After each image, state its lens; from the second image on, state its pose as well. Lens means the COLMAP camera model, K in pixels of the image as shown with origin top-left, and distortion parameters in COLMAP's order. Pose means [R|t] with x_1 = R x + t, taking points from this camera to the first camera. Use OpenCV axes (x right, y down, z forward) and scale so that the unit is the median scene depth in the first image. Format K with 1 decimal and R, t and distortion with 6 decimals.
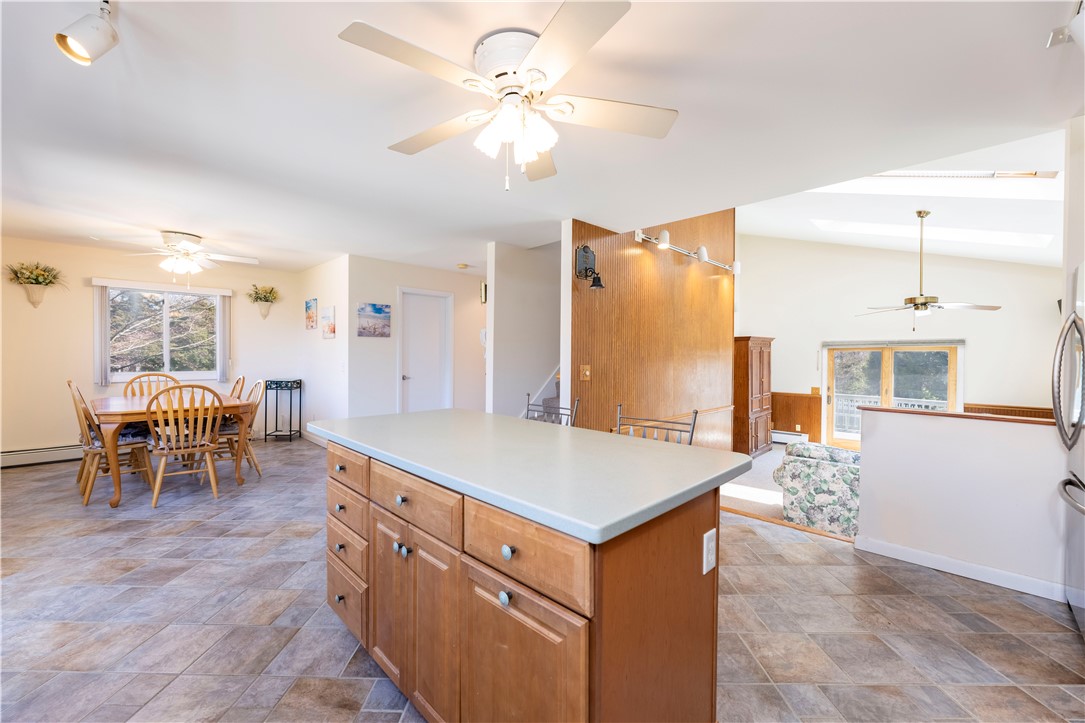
lens RADIAL K [[435.0, 0, 539.3], [0, 435.0, 359.1], [0, 0, 1]] dist [-0.000657, 0.000226]
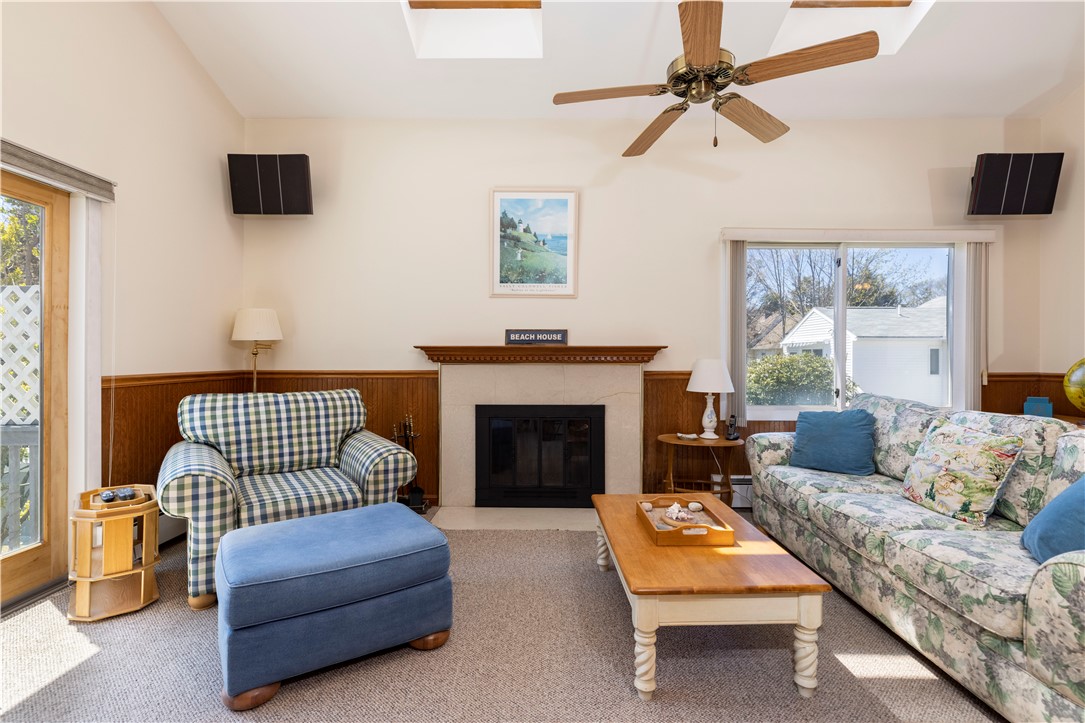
lens RADIAL K [[504.8, 0, 542.5], [0, 504.8, 361.5], [0, 0, 1]] dist [0.000913, 0.000516]
pose [[-0.695906, -0.011425, 0.718042, 0.535426], [0.002094, 0.999837, 0.017938, 0.095479], [-0.718129, 0.013986, -0.695769, 1.171717]]
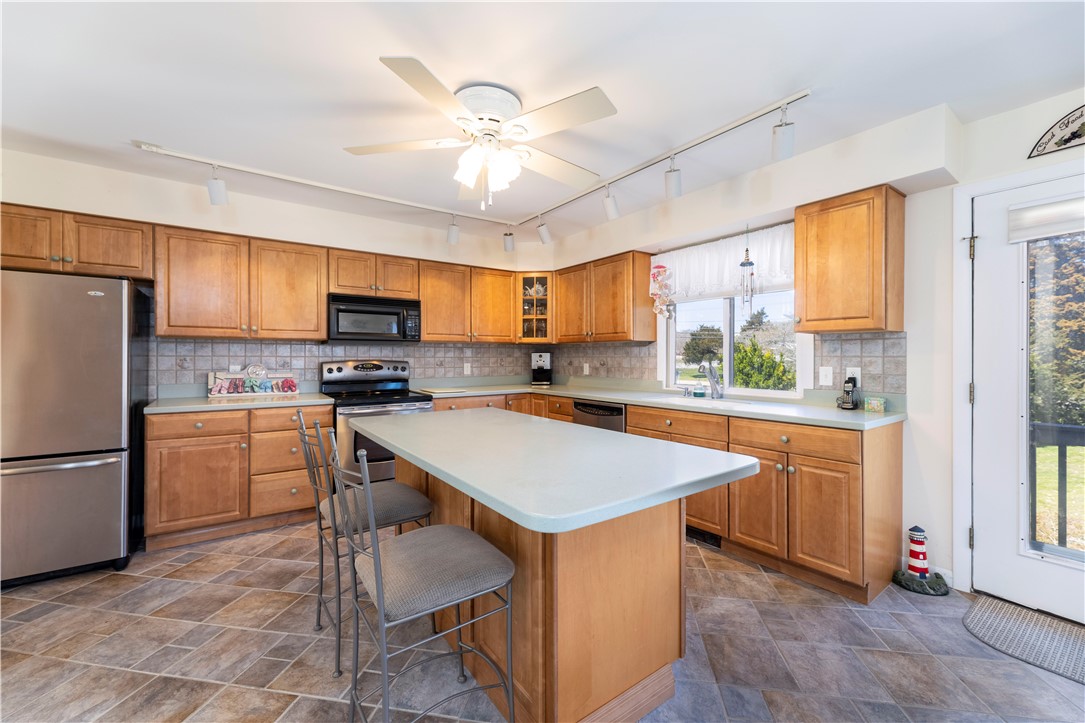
lens RADIAL K [[435.0, 0, 539.3], [0, 435.0, 359.1], [0, 0, 1]] dist [-0.000657, 0.000226]
pose [[-0.986848, -0.006767, 0.161506, -0.112521], [-0.004701, 0.999902, 0.013171, -0.004348], [-0.161580, 0.012239, -0.986784, 0.619081]]
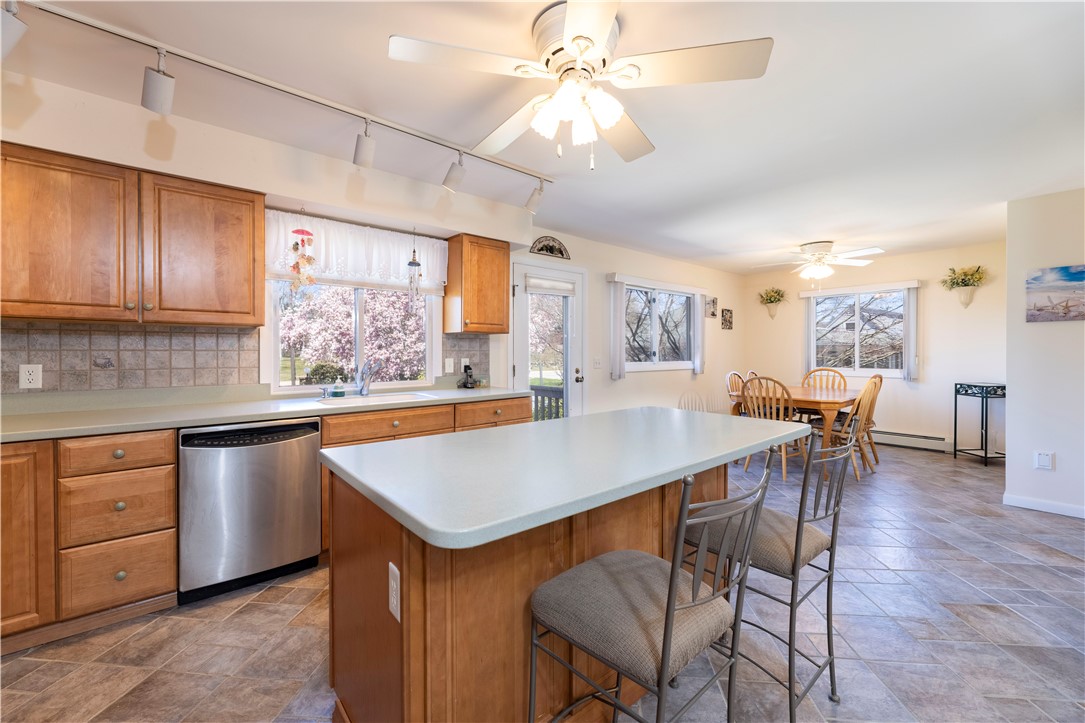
lens RADIAL K [[435.0, 0, 539.3], [0, 435.0, 359.1], [0, 0, 1]] dist [-0.000657, 0.000226]
pose [[-0.086836, 0.011608, -0.996155, 0.253409], [-0.008943, 0.999883, 0.012431, 0.000704], [0.996183, 0.009988, -0.086722, 0.288532]]
